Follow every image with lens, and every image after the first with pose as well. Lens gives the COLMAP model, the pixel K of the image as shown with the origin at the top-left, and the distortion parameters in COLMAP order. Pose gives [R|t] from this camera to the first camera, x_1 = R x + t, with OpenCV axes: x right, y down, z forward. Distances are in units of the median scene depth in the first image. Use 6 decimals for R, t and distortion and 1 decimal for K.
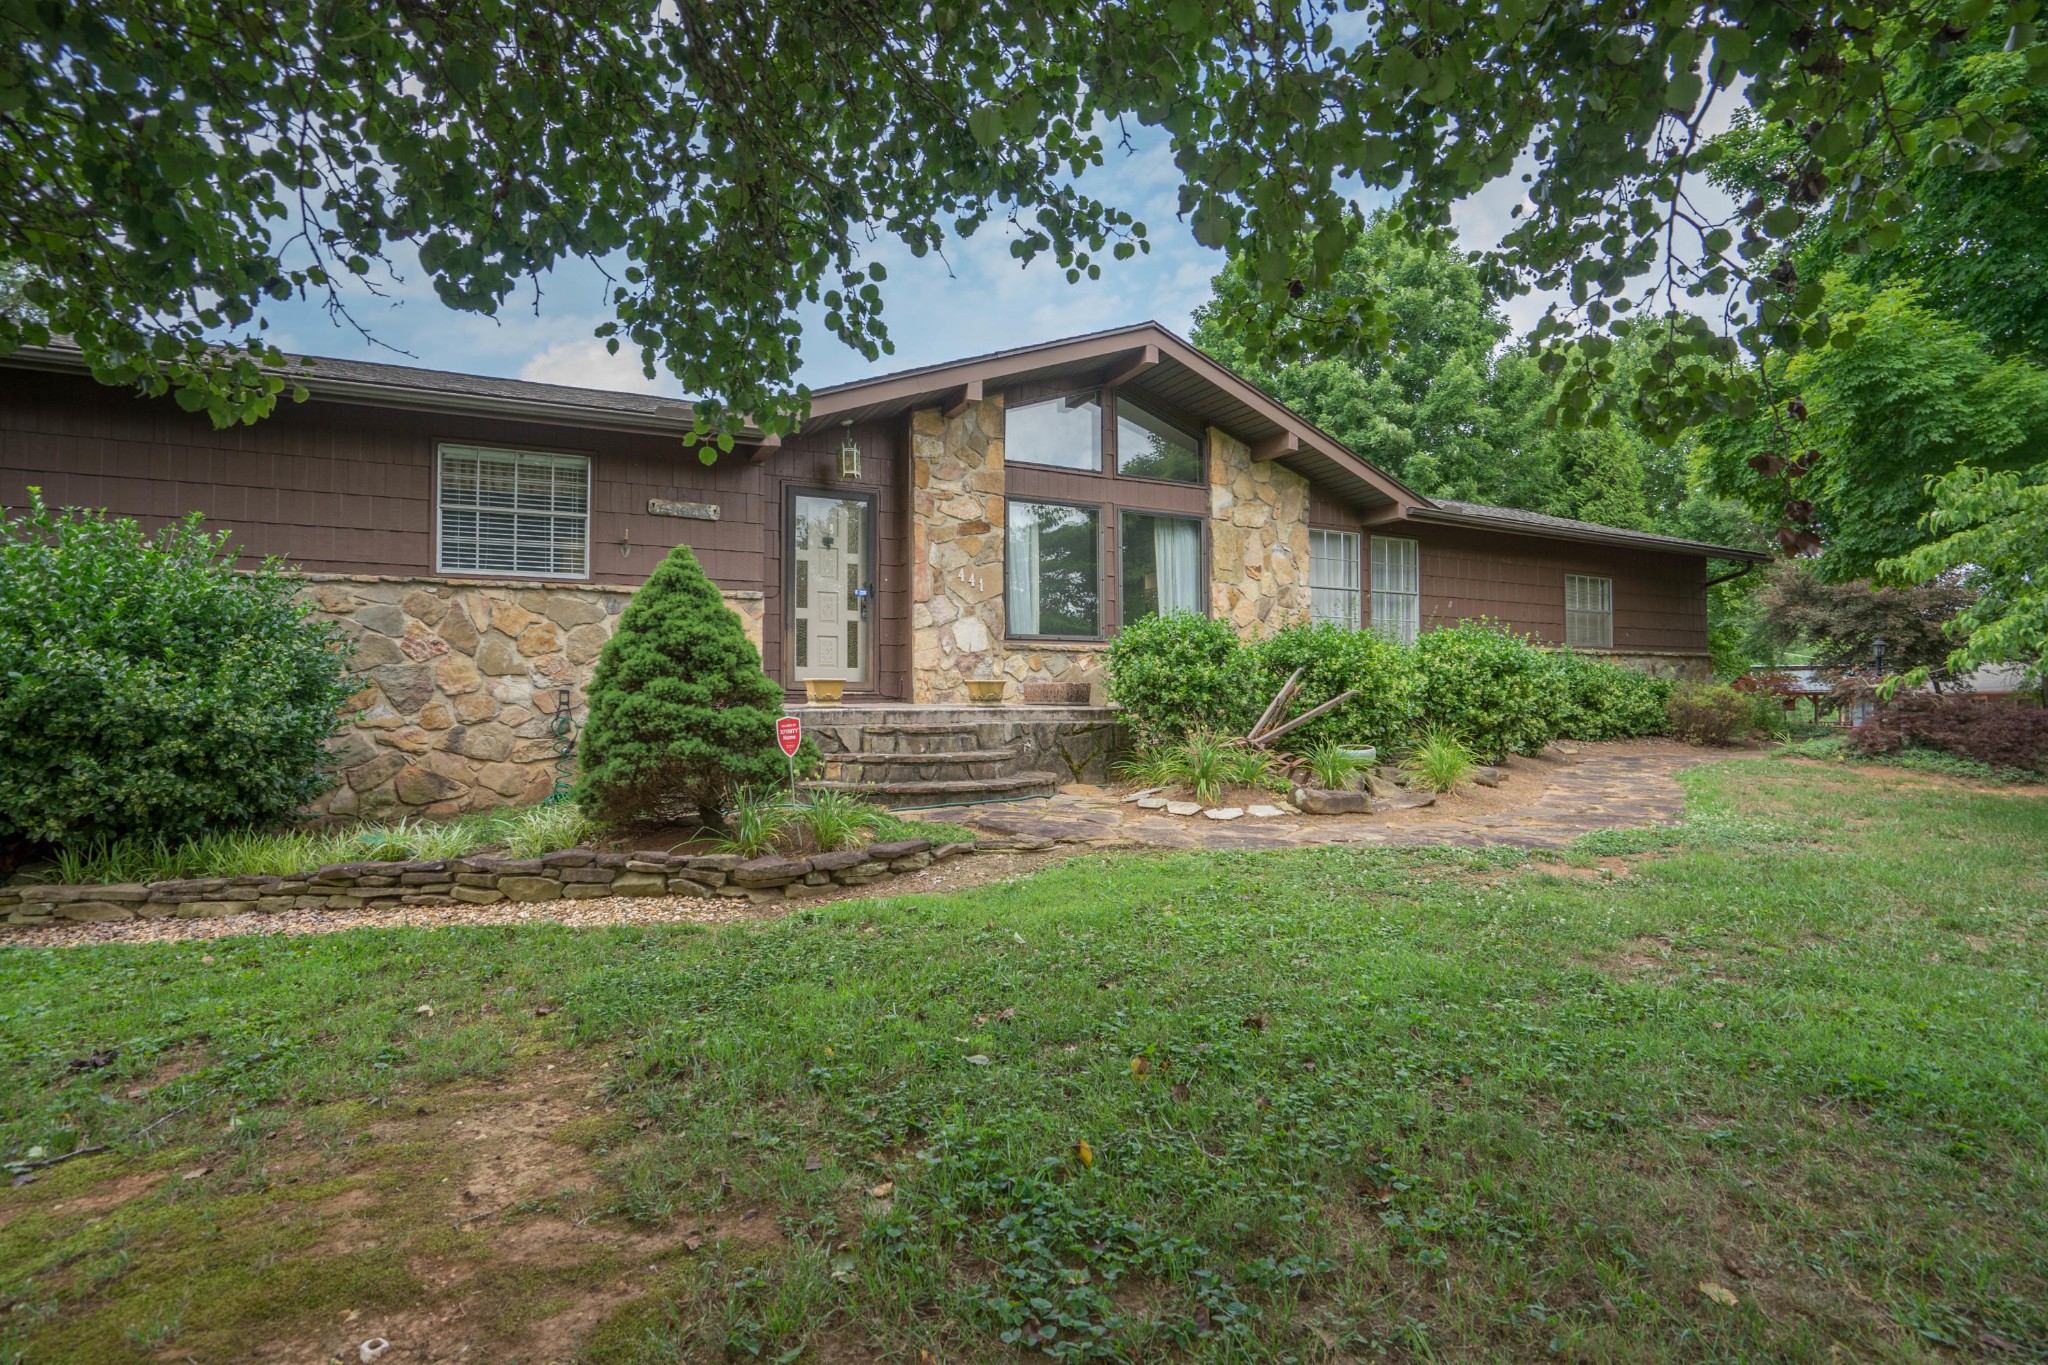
lens RADIAL K [[960.6, 0, 1010.9], [0, 960.6, 687.4], [0, 0, 1]] dist [-0.057378, 0.023174]
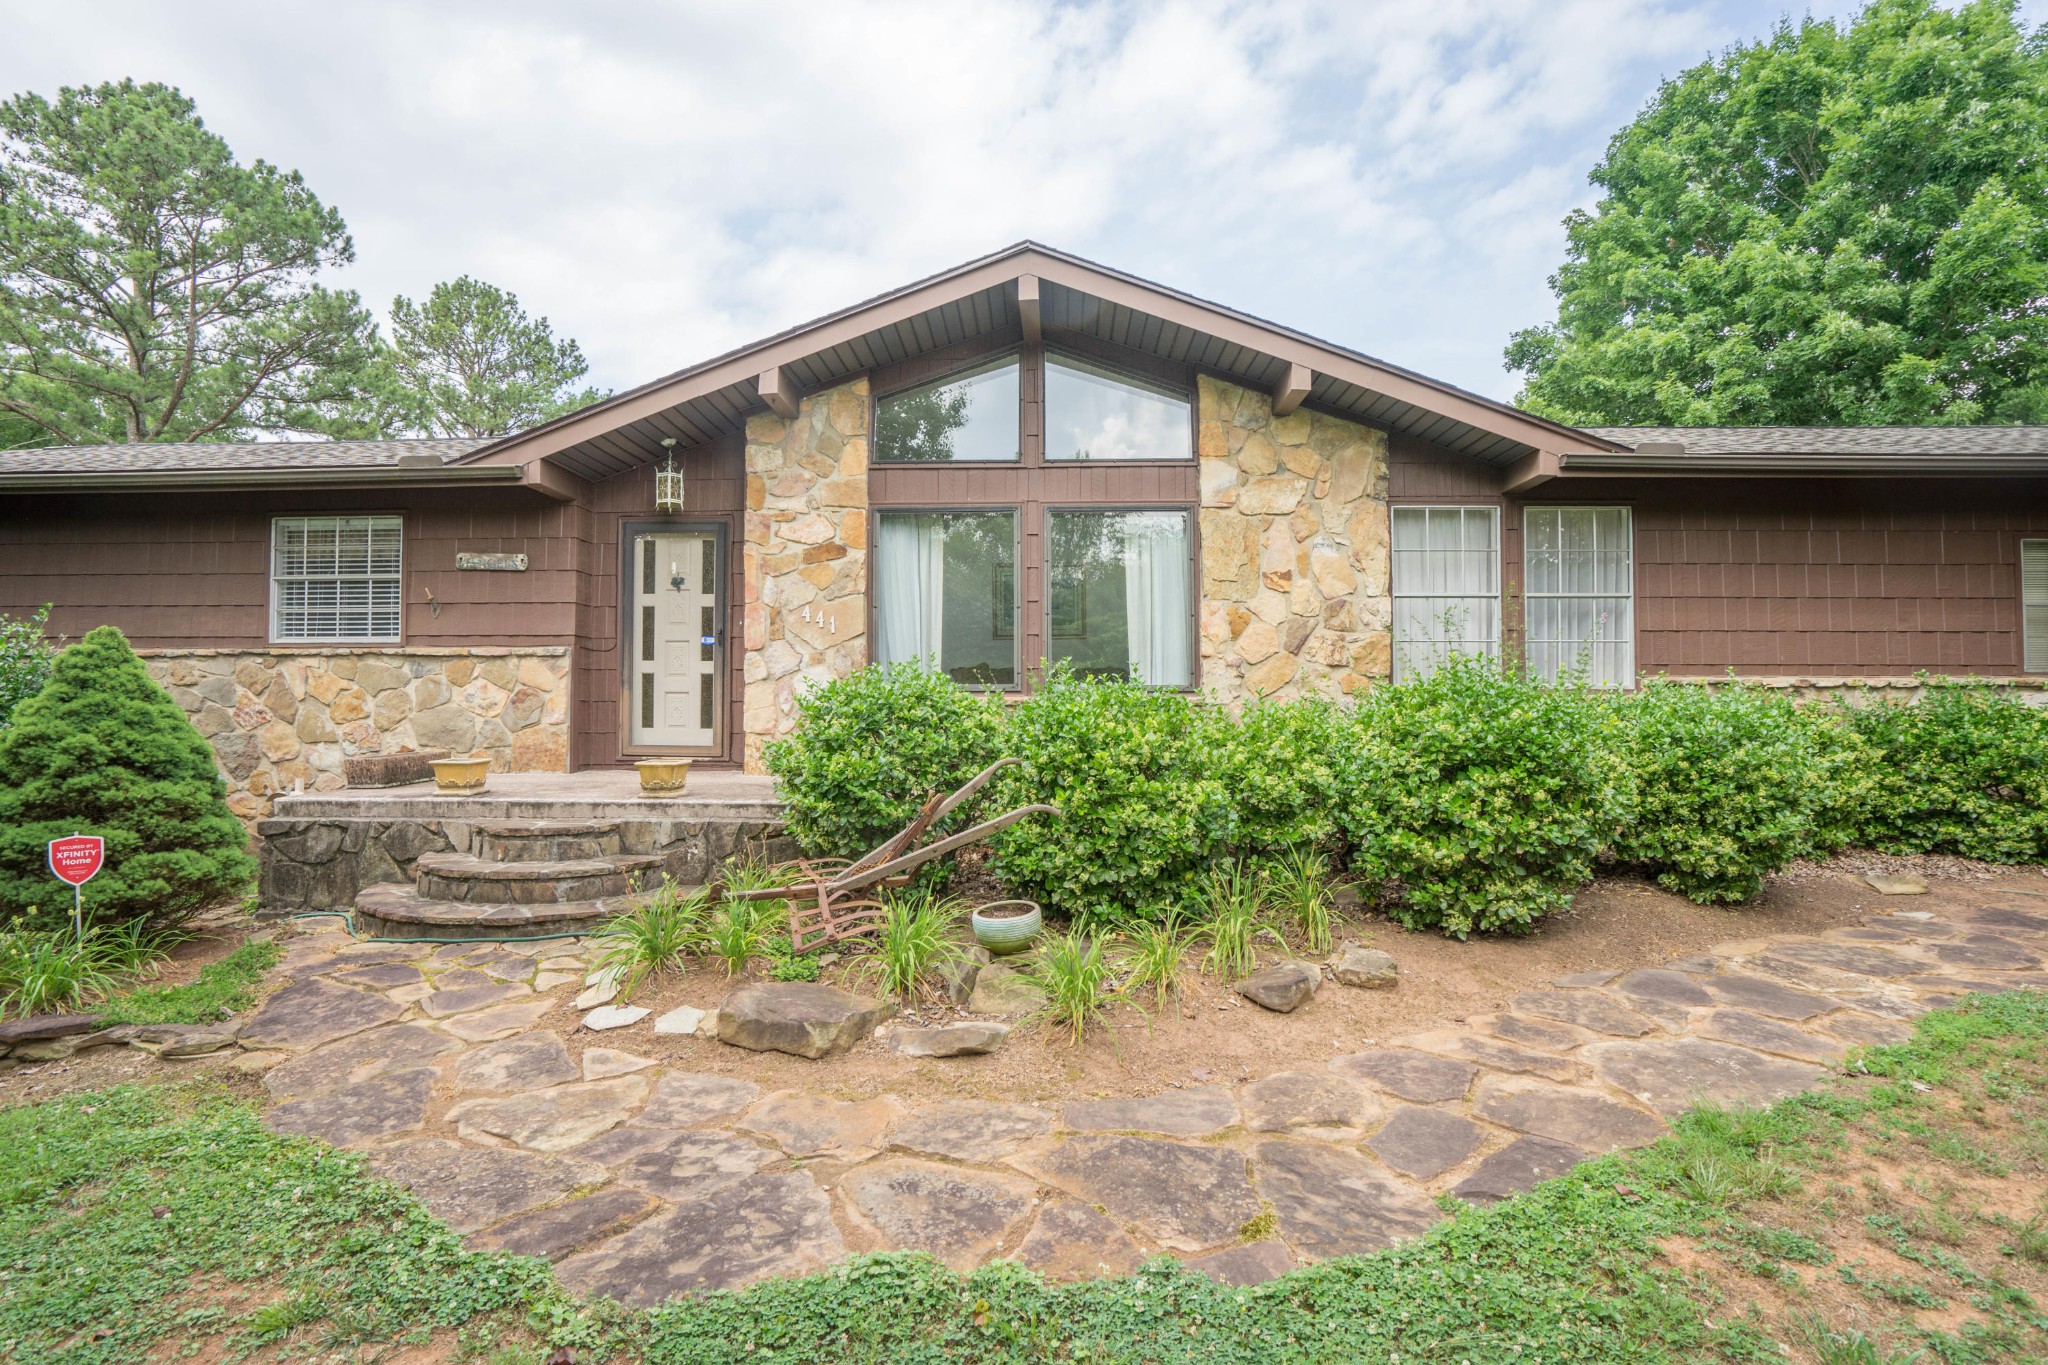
lens RADIAL K [[979.9, 0, 1024.0], [0, 979.9, 682.5], [0, 0, 1]] dist [-0.059250, 0.022452]
pose [[0.882947, -0.009822, -0.469370, 0.677538], [0.004669, 0.999915, -0.012142, -0.068265], [0.469450, 0.008529, 0.882918, 0.513624]]
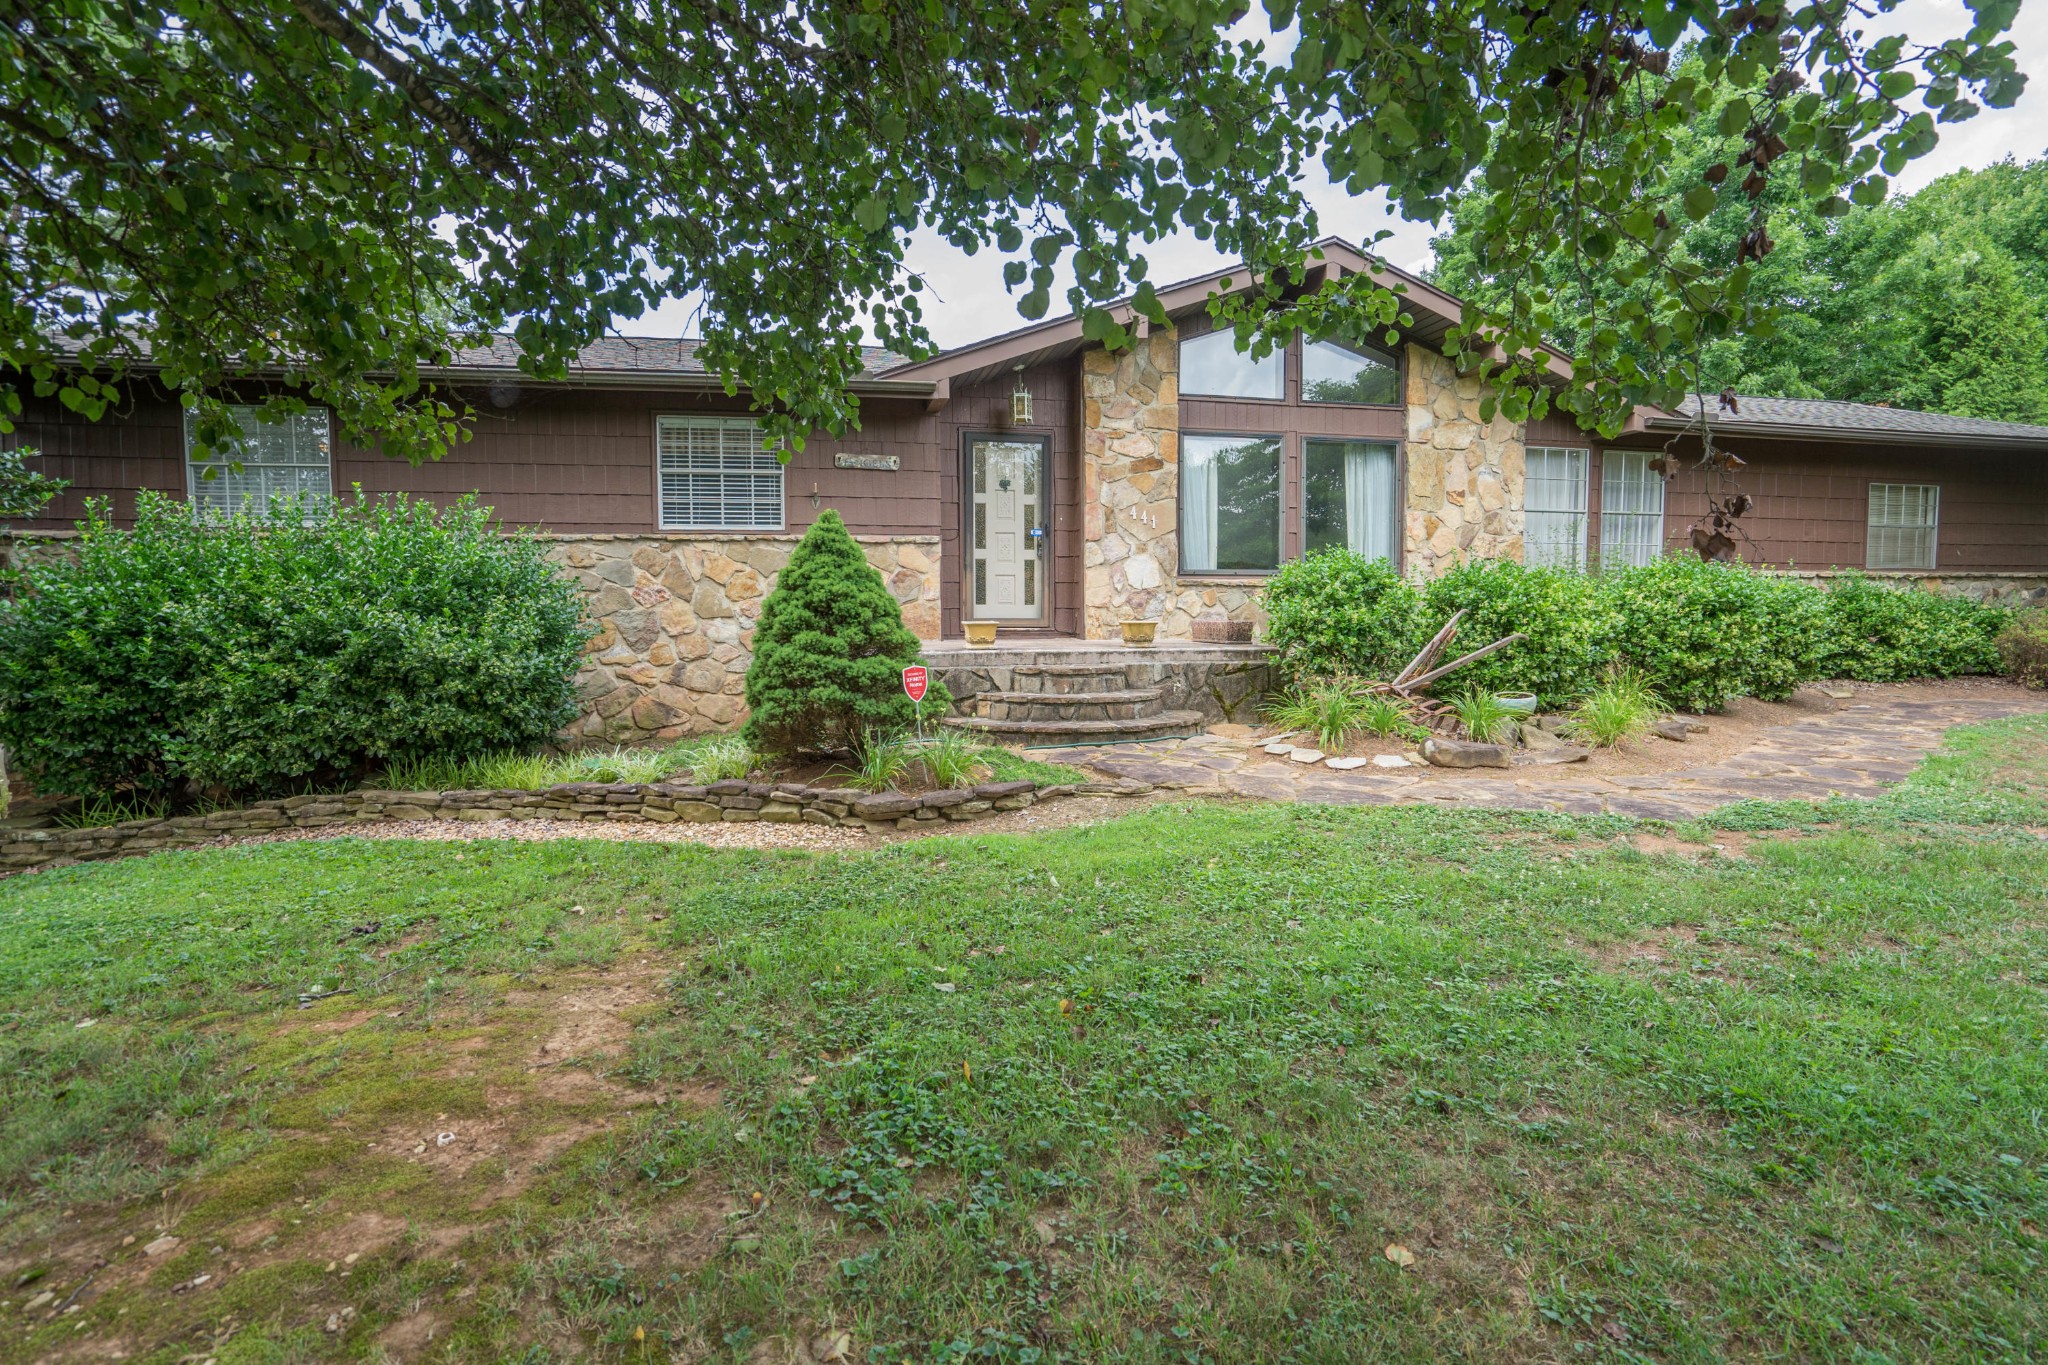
lens RADIAL K [[970.7, 0, 1024.0], [0, 970.7, 682.5], [0, 0, 1]] dist [-0.067365, 0.034830]
pose [[0.967850, 0.014878, -0.251088, 0.133729], [0.006253, 0.996517, 0.083152, -0.033292], [0.251450, -0.082048, 0.964386, -0.040751]]
